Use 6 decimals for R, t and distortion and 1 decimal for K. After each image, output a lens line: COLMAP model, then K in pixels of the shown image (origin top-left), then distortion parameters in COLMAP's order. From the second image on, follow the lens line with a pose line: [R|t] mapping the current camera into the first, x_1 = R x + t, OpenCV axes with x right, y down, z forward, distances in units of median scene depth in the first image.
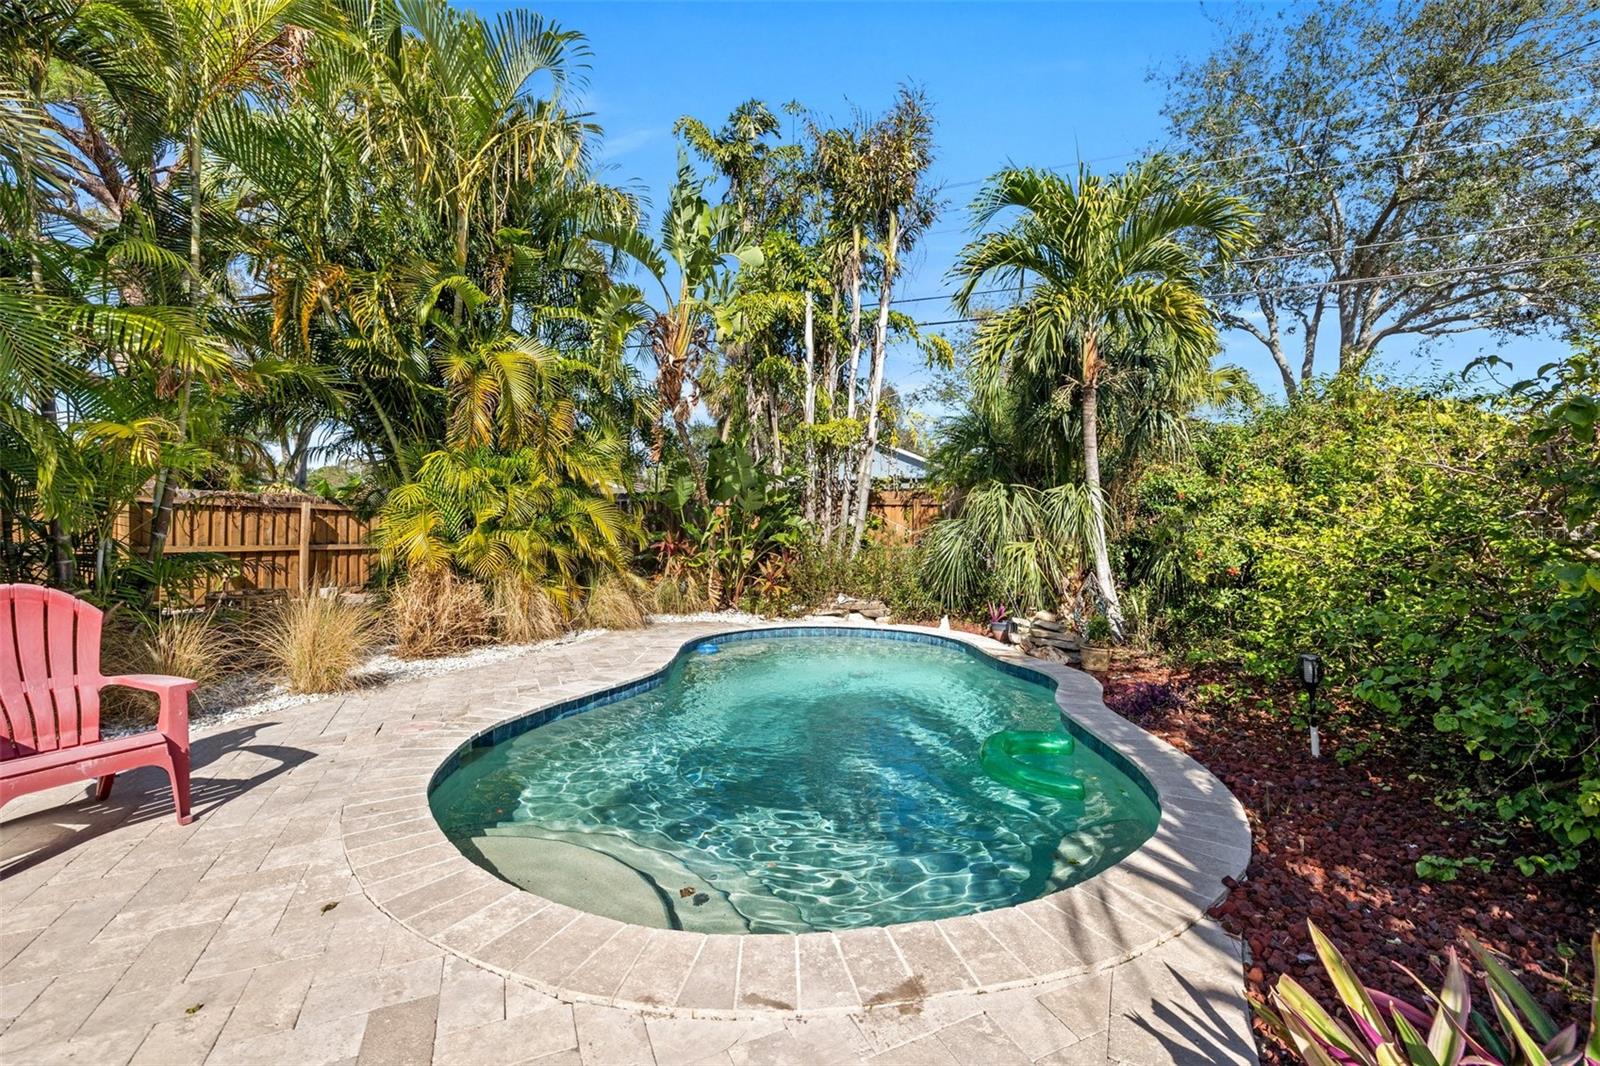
lens RADIAL K [[673.4, 0, 792.6], [0, 673.4, 544.9], [0, 0, 1]] dist [-0.001073, 0.000795]
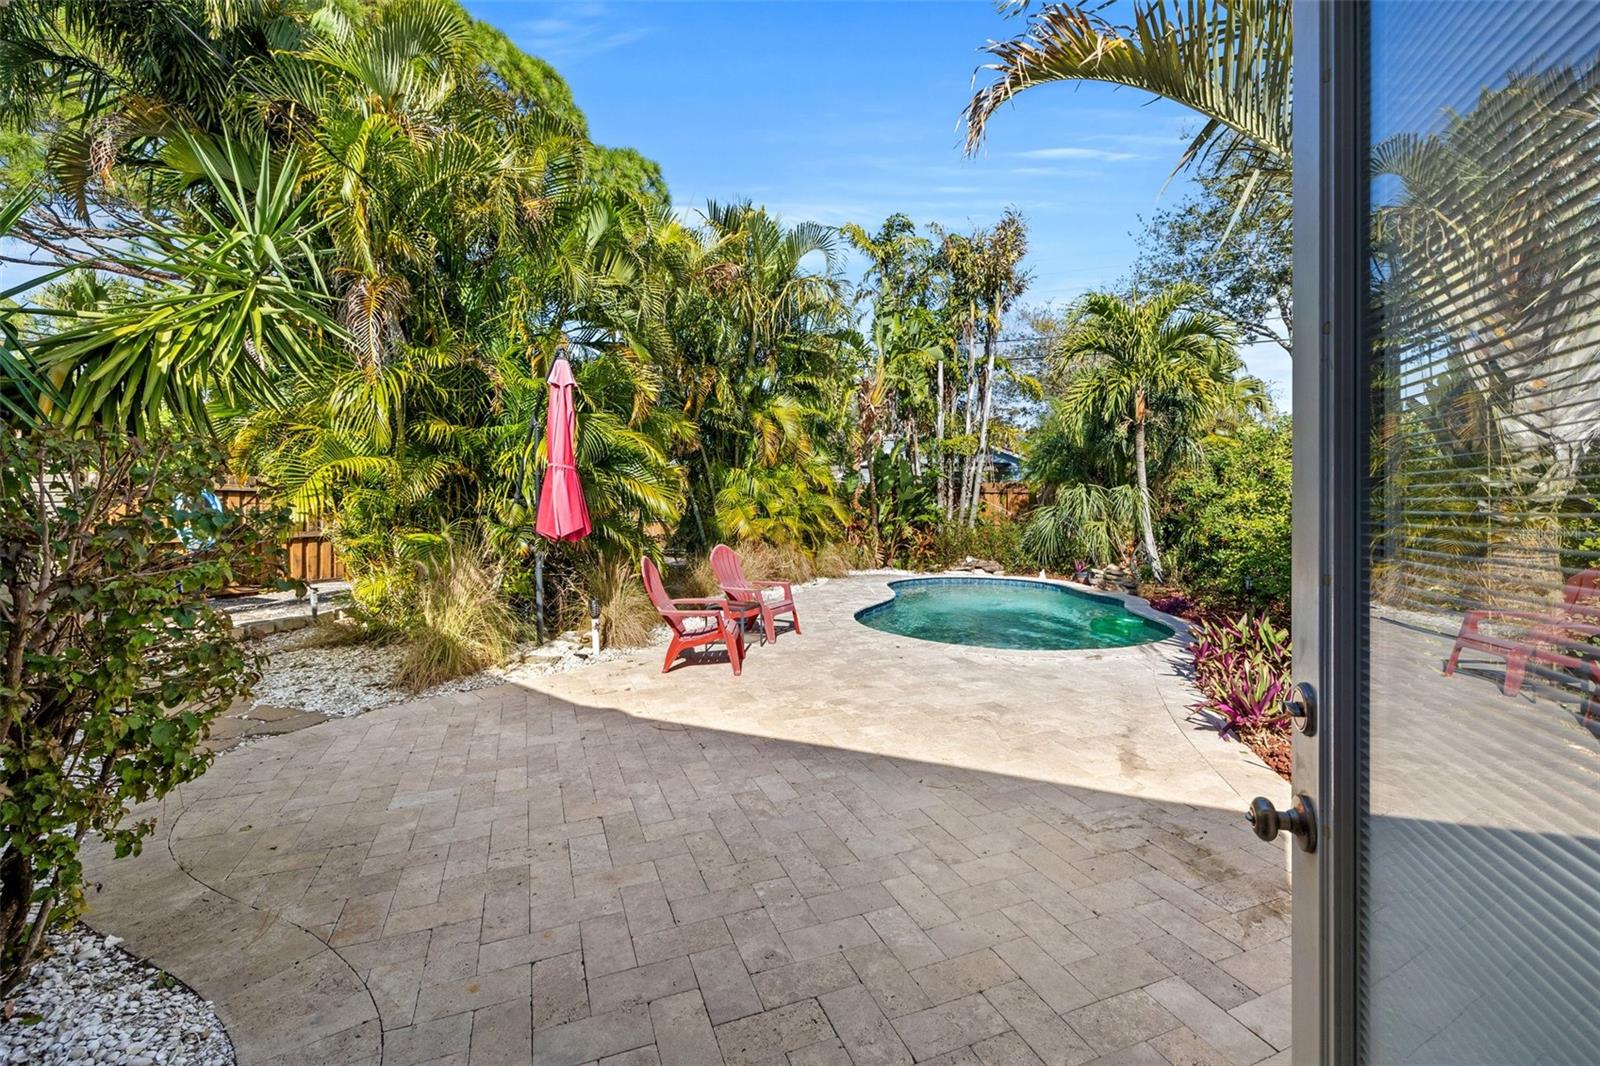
lens RADIAL K [[673.4, 0, 801.6], [0, 673.4, 518.9], [0, 0, 1]] dist [-0.001073, 0.000795]
pose [[0.999217, -0.004238, -0.039349, -0.272840], [0.004310, 0.999989, 0.001756, -0.014987], [0.039341, -0.001924, 0.999224, -0.571906]]
